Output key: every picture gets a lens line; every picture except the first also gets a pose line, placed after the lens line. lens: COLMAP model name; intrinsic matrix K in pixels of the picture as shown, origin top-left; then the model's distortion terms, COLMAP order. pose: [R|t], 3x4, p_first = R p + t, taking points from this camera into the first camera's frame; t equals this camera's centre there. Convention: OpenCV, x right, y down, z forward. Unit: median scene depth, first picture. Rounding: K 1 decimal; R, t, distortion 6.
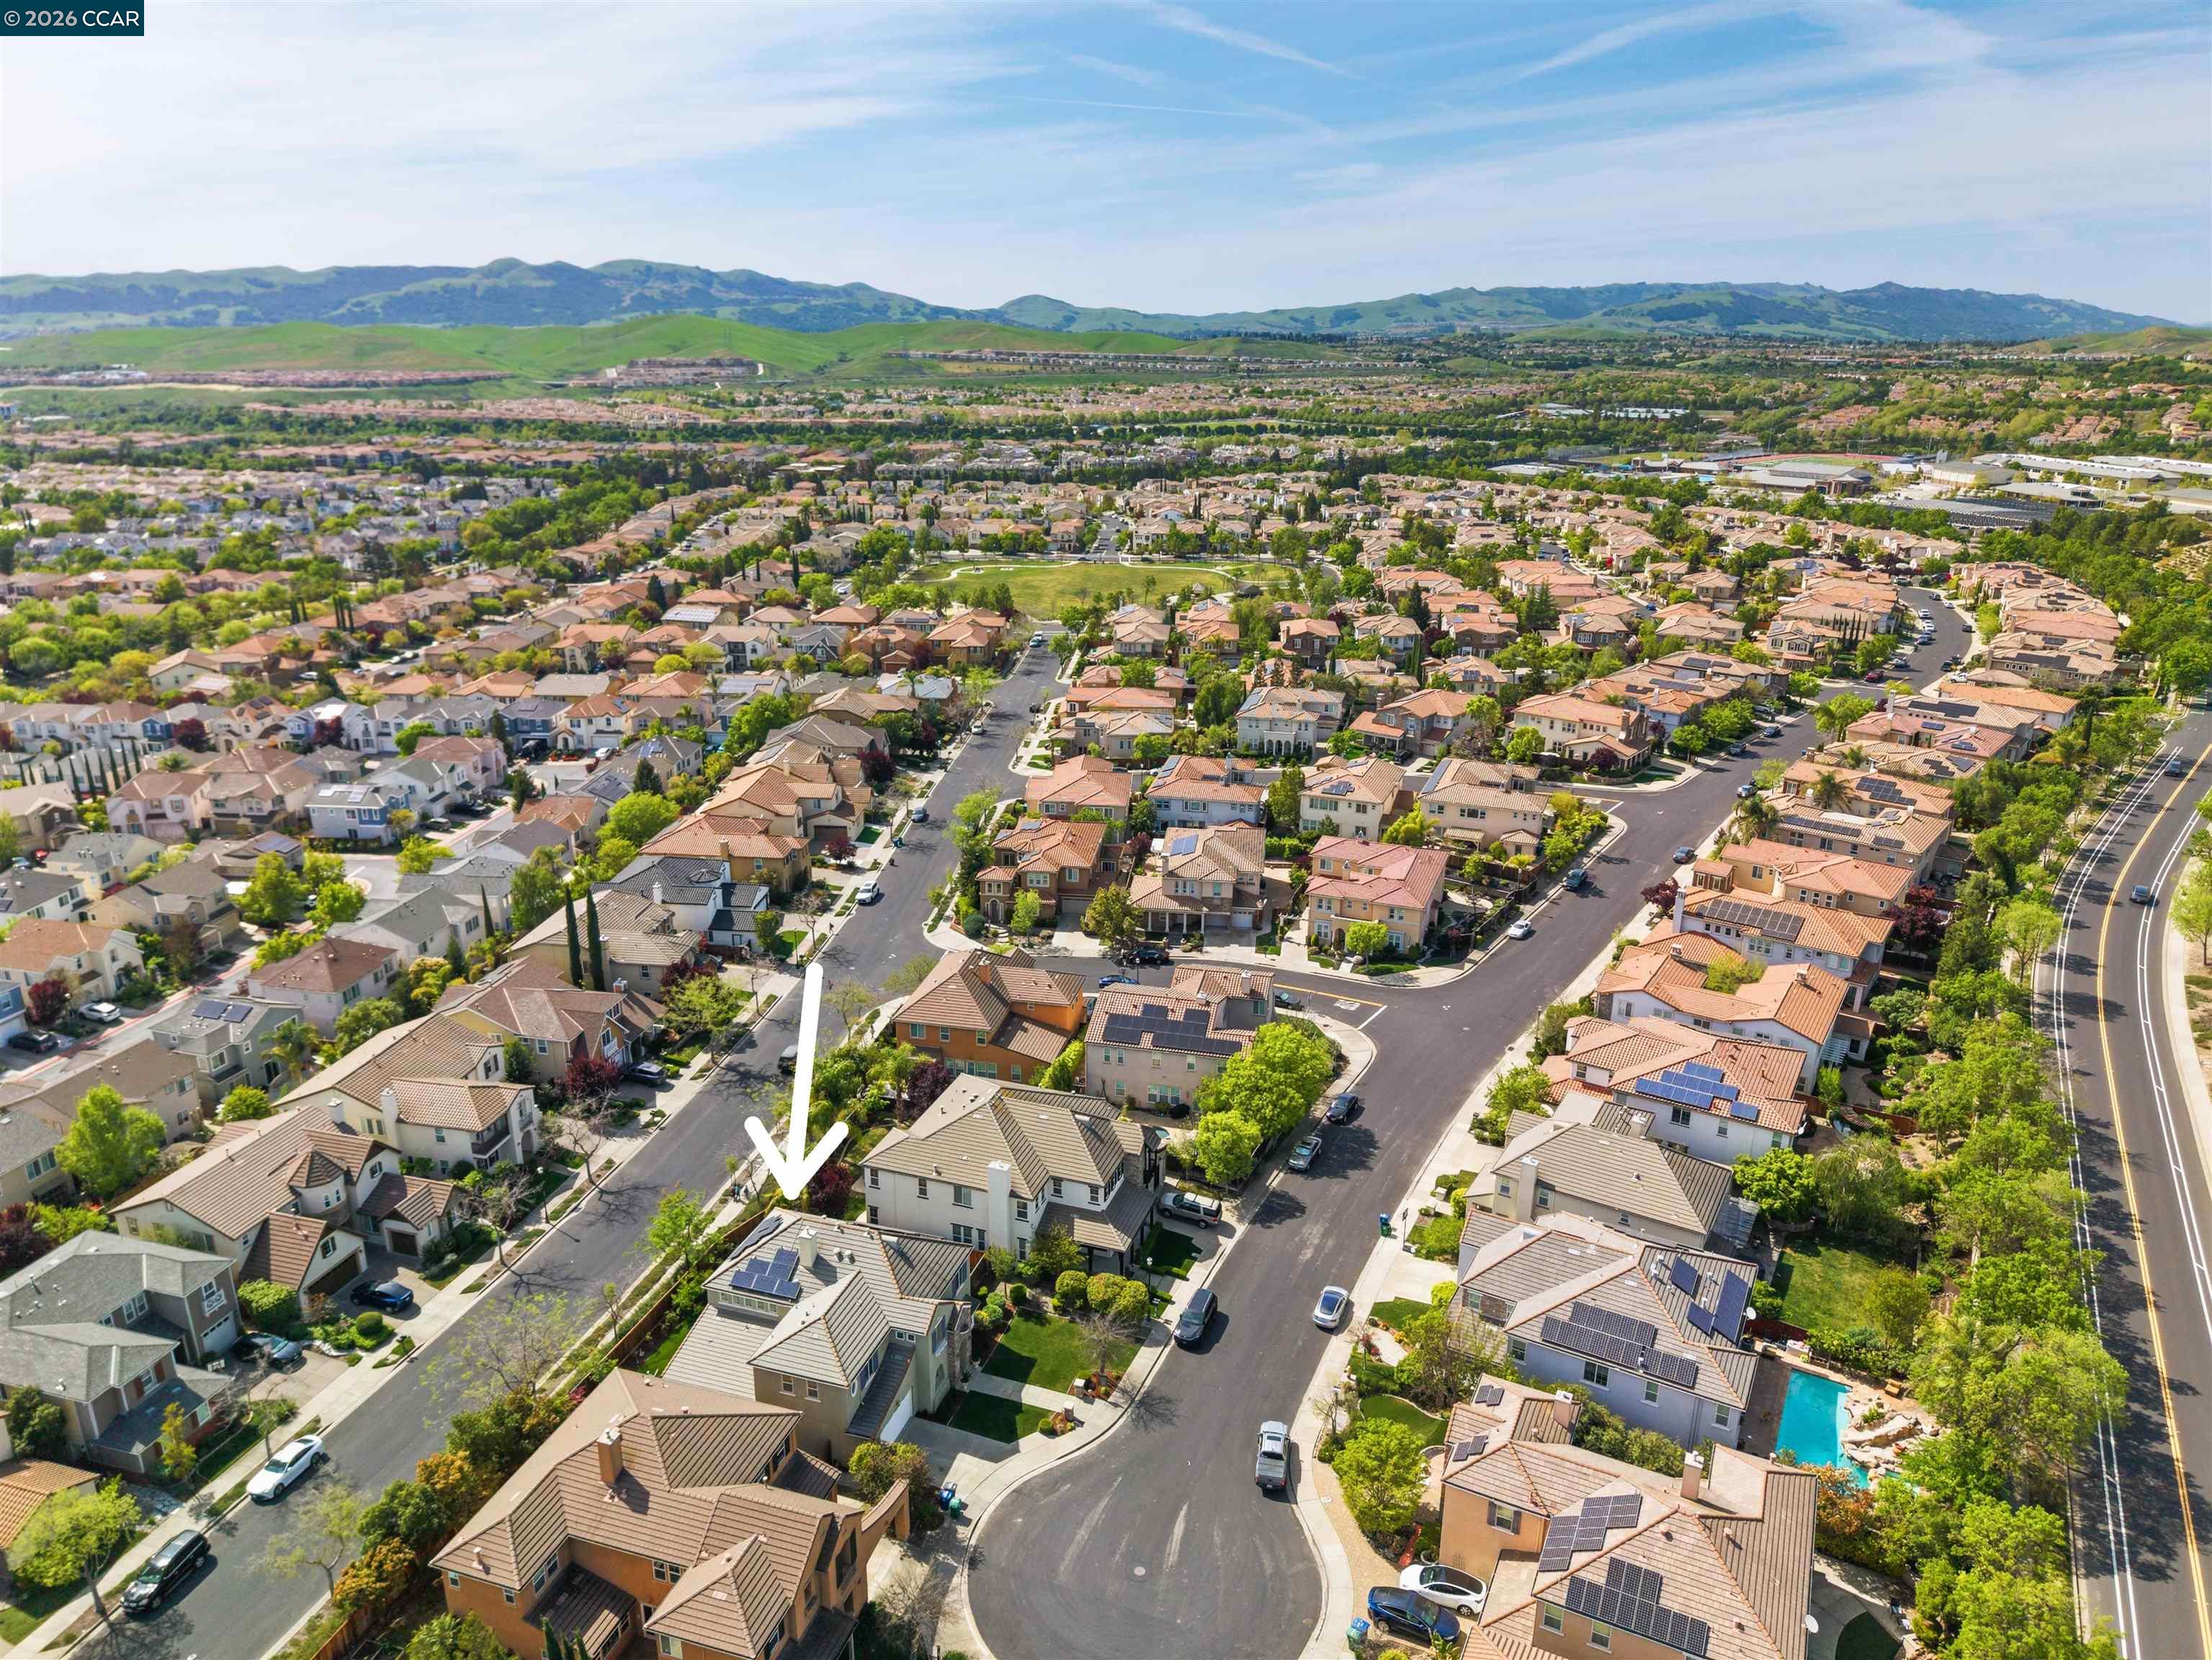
lens RADIAL K [[1490.6, 0, 1103.6], [0, 1490.6, 833.1], [0, 0, 1]] dist [0.009366, 0.005712]
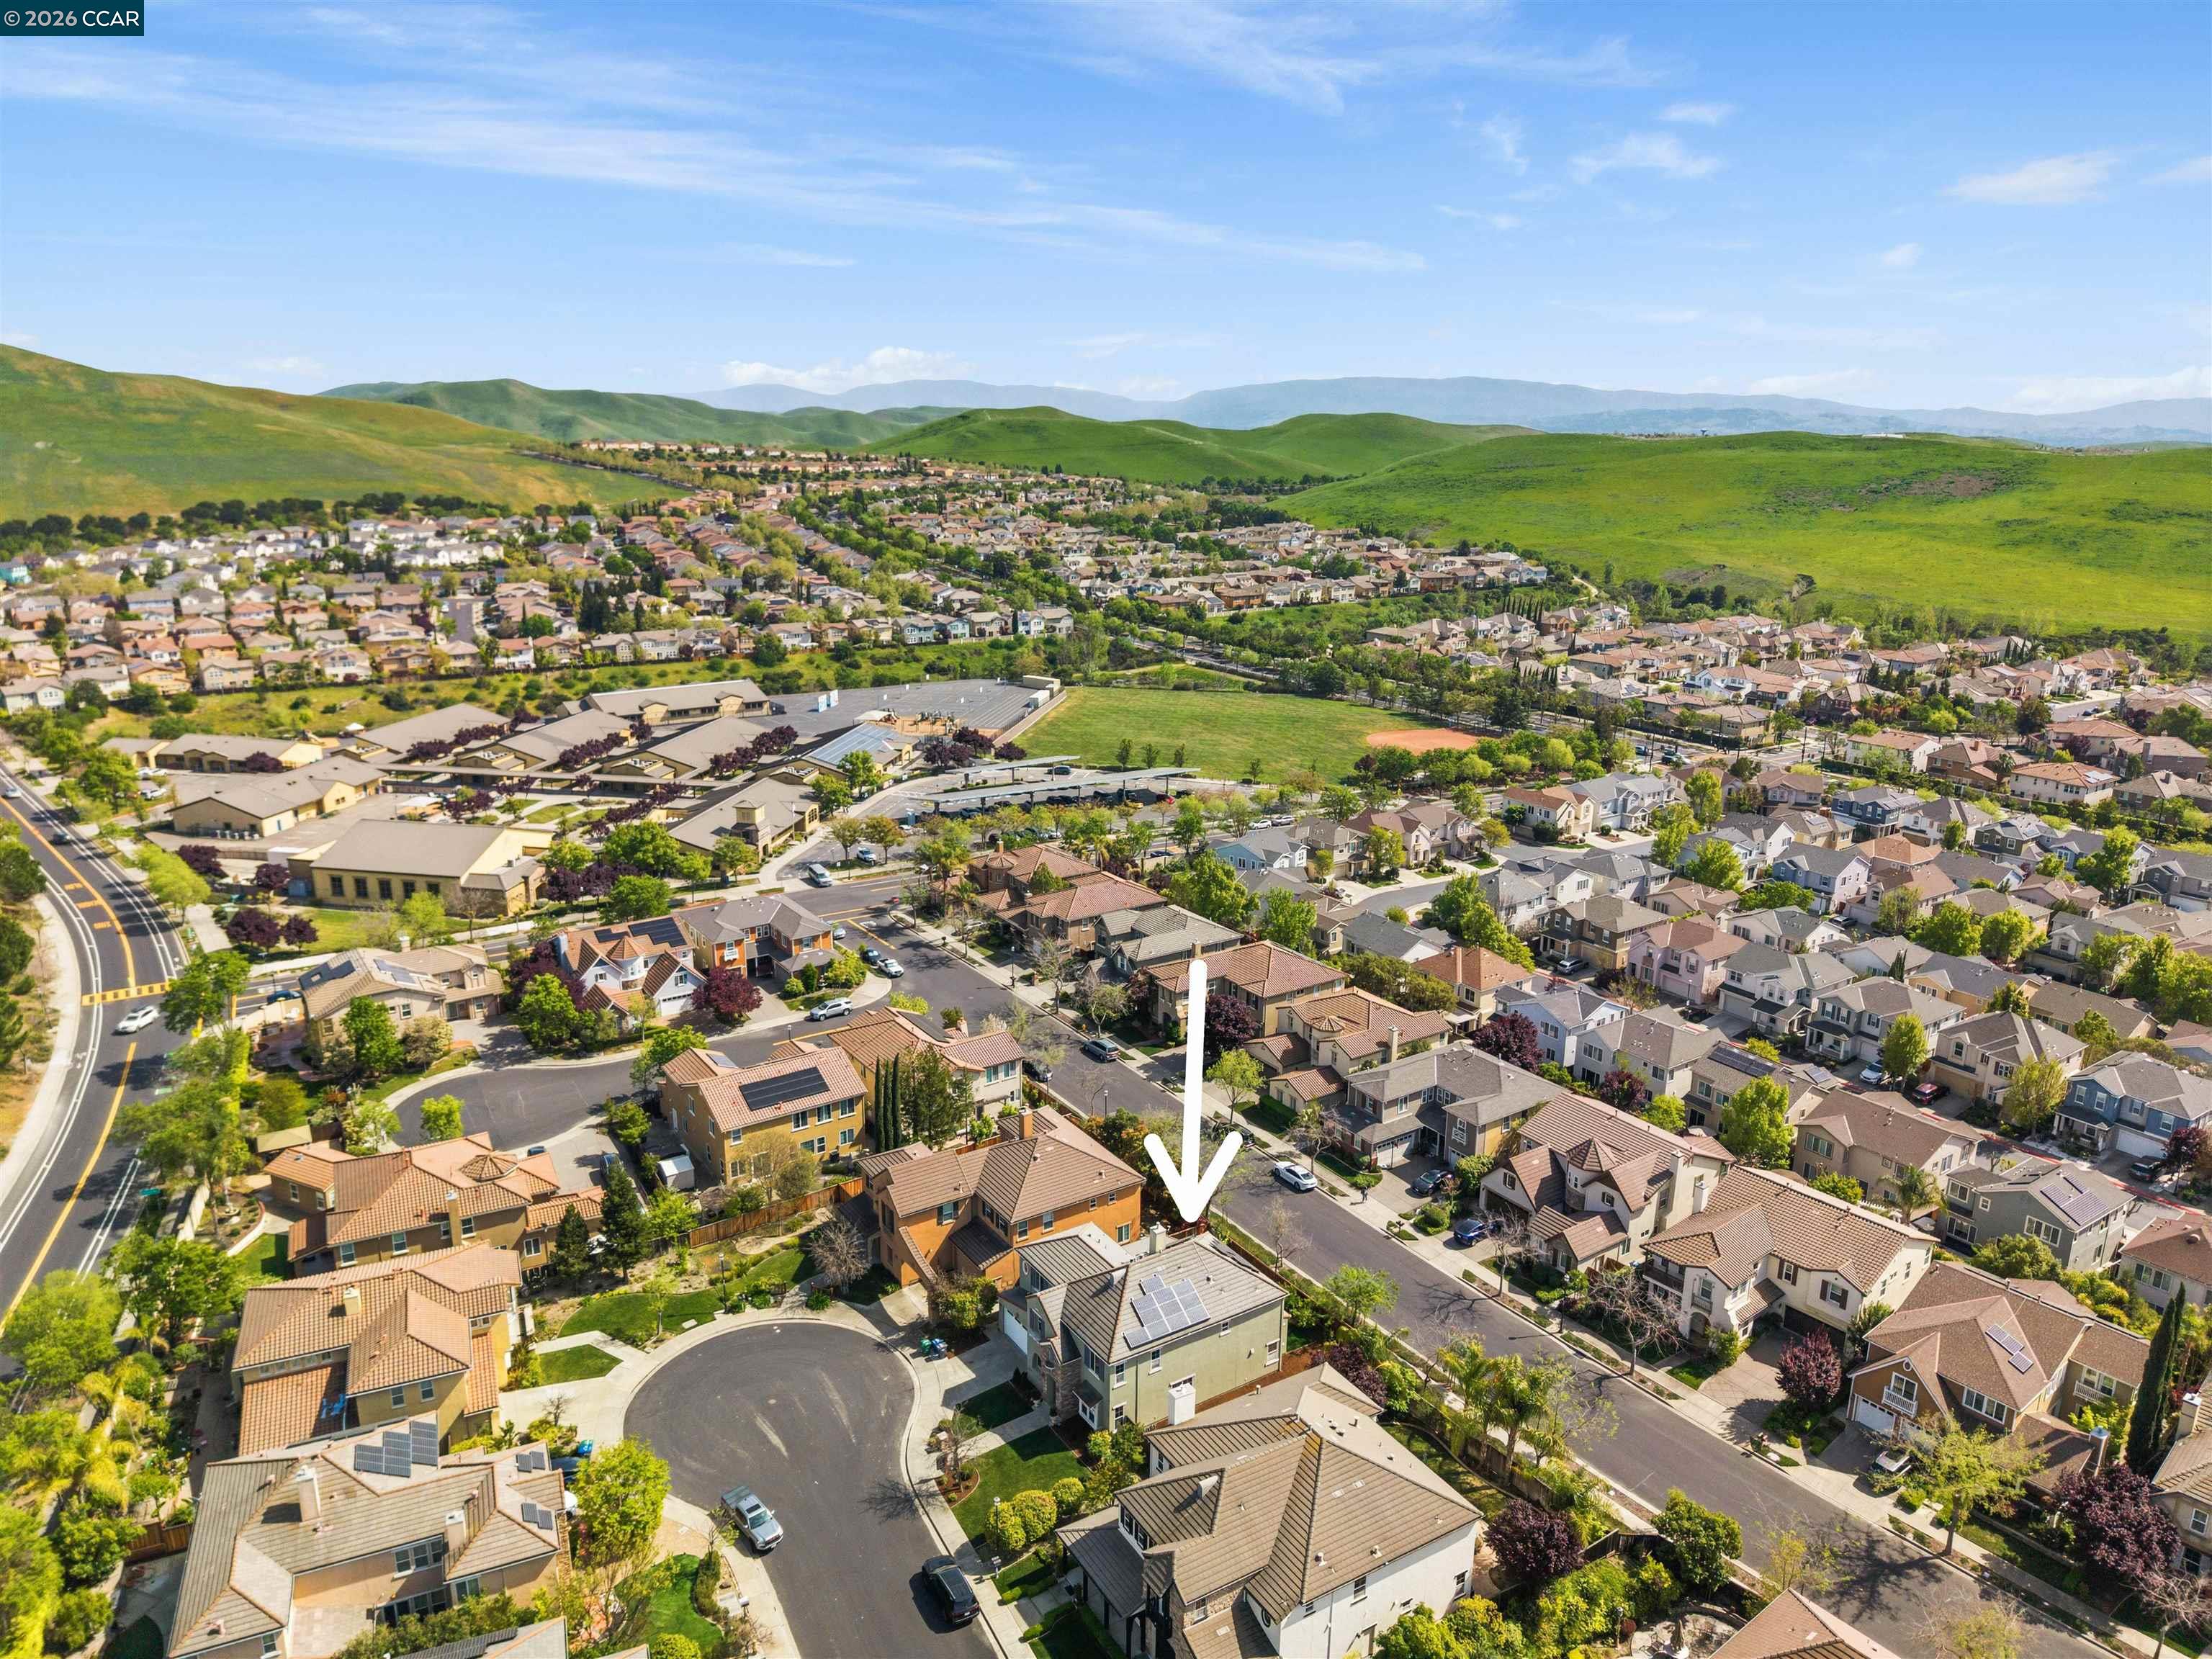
lens RADIAL K [[1490.4, 0, 1103.6], [0, 1490.4, 832.6], [0, 0, 1]] dist [0.009366, 0.005712]
pose [[-0.631556, 0.213418, -0.745379, 0.524570], [-0.255260, 0.850540, 0.459809, -0.431554], [0.732106, 0.480660, -0.482686, 1.215001]]
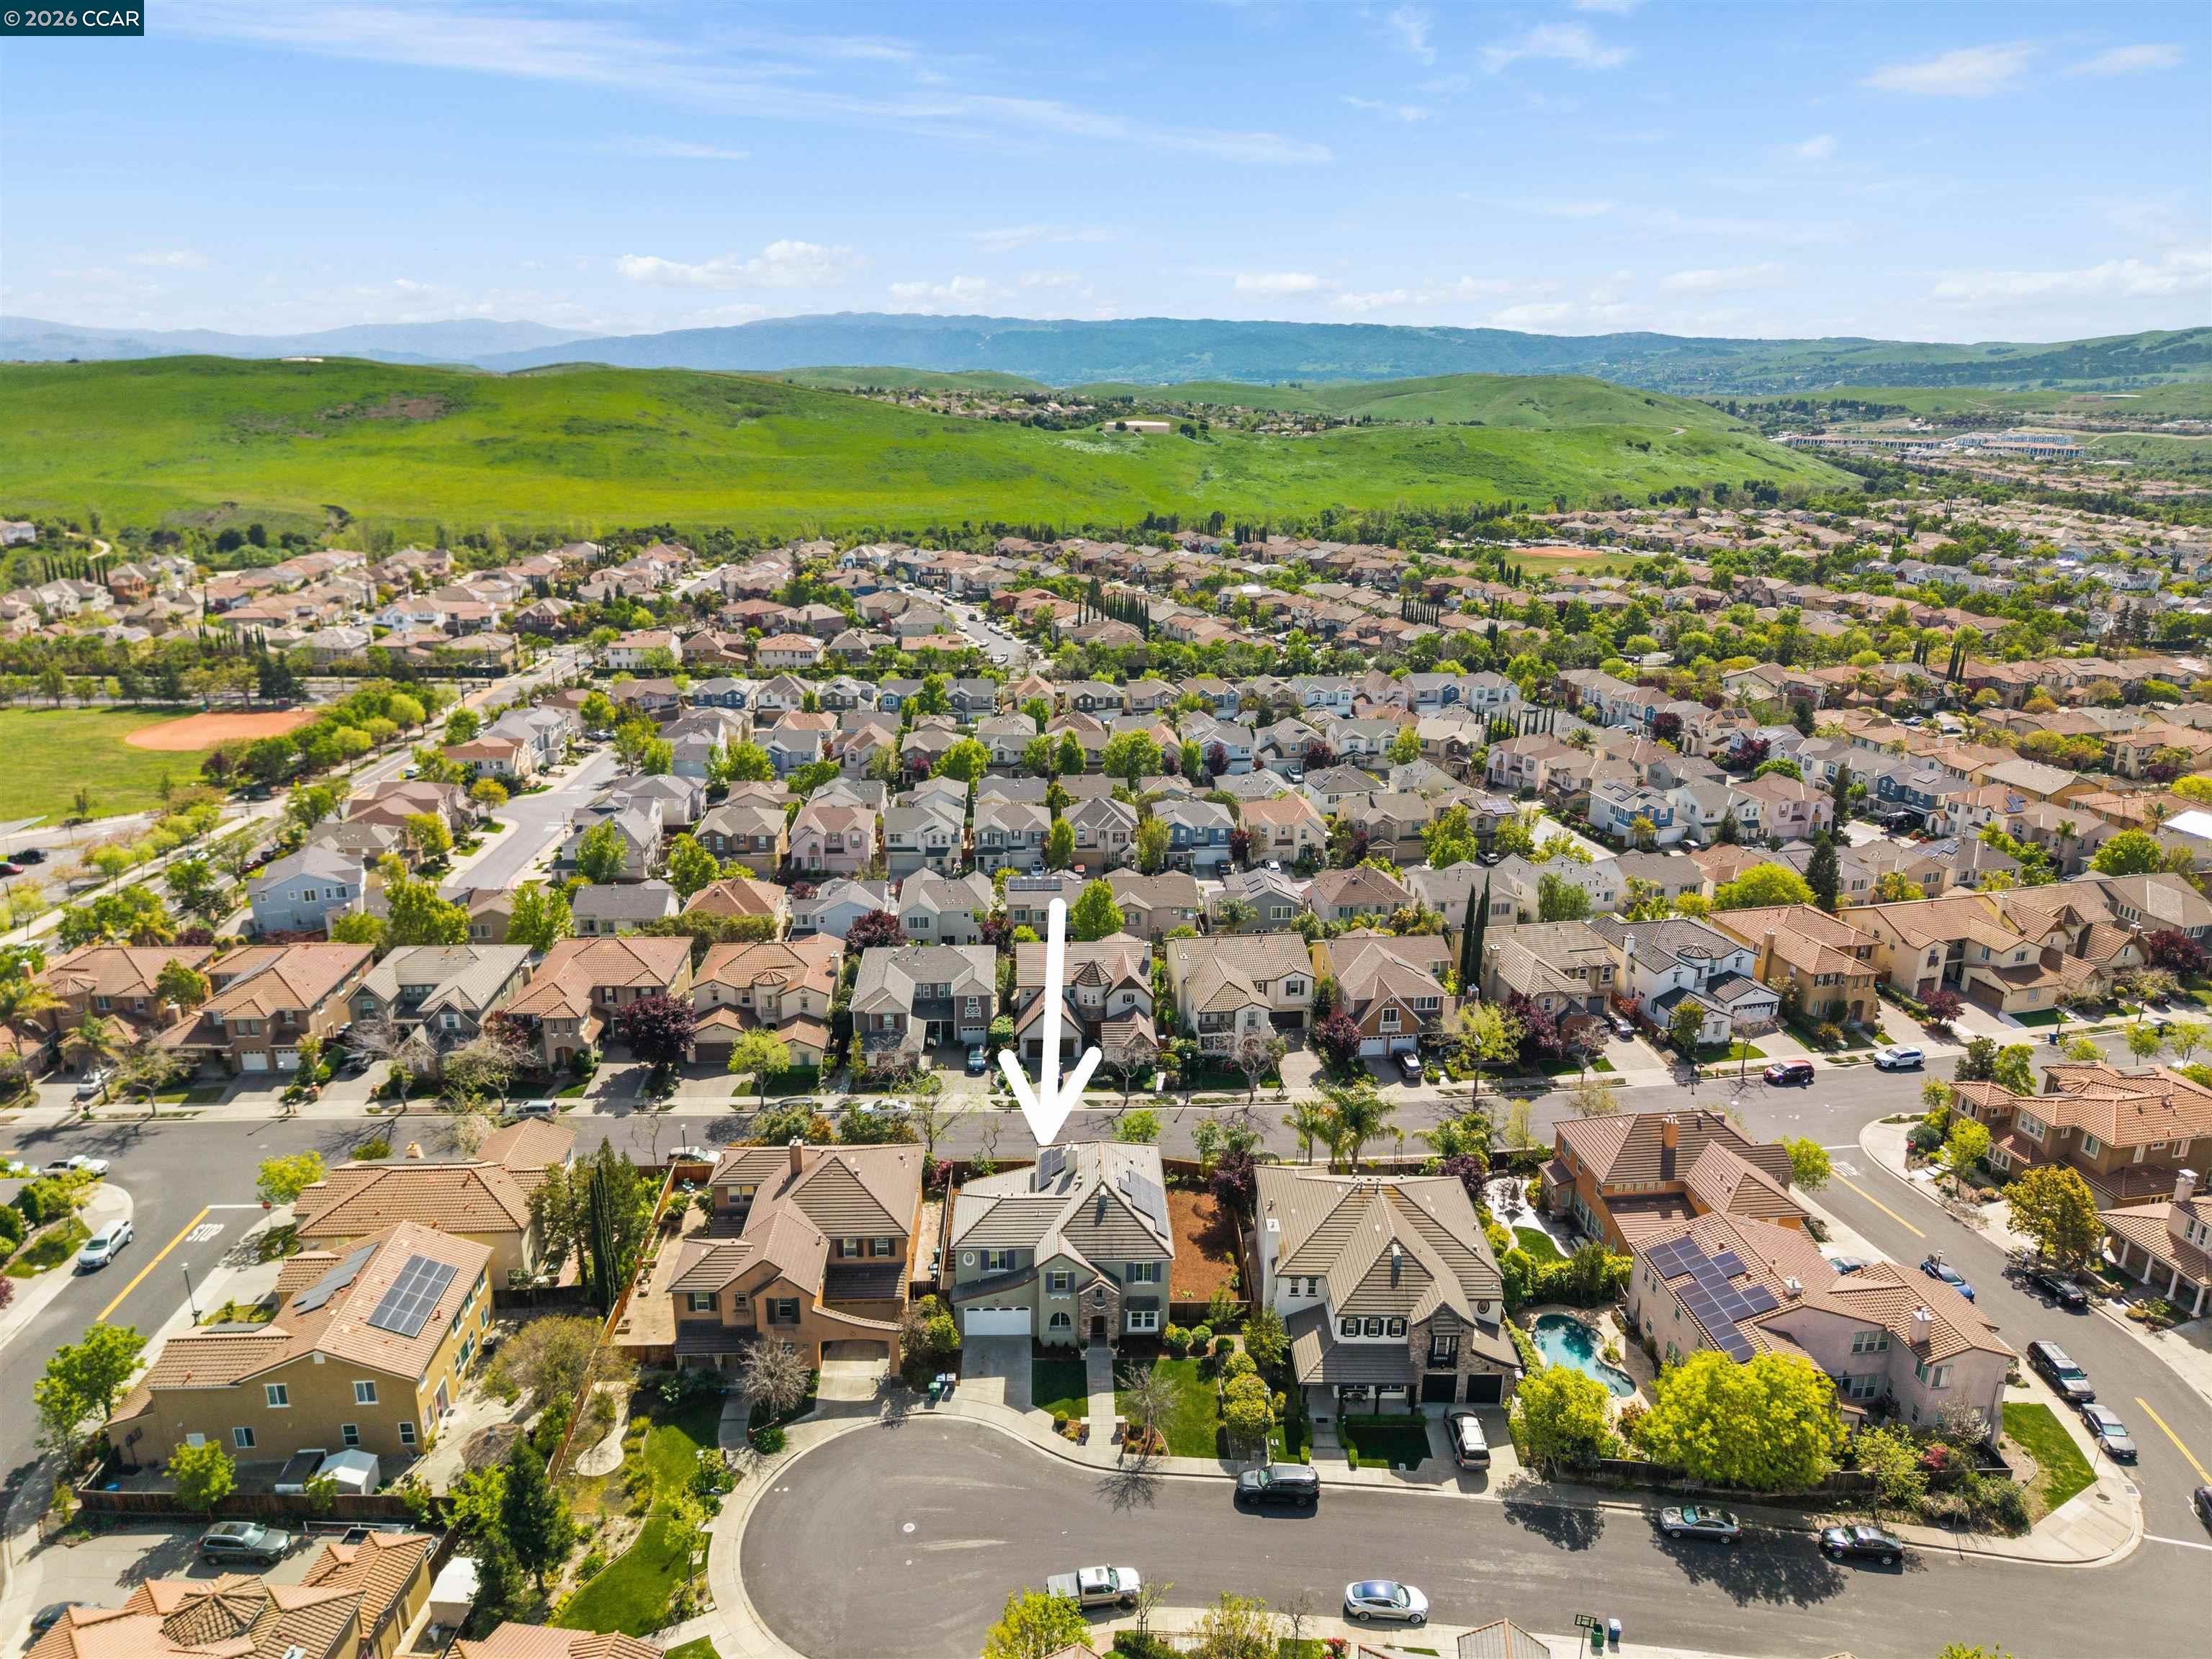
lens RADIAL K [[1490.4, 0, 1103.6], [0, 1490.4, 832.6], [0, 0, 1]] dist [0.009366, 0.005712]
pose [[0.345627, 0.294081, -0.891099, 0.664639], [-0.315196, 0.930832, 0.184940, -0.153157], [0.883852, 0.216950, 0.414414, 0.445326]]
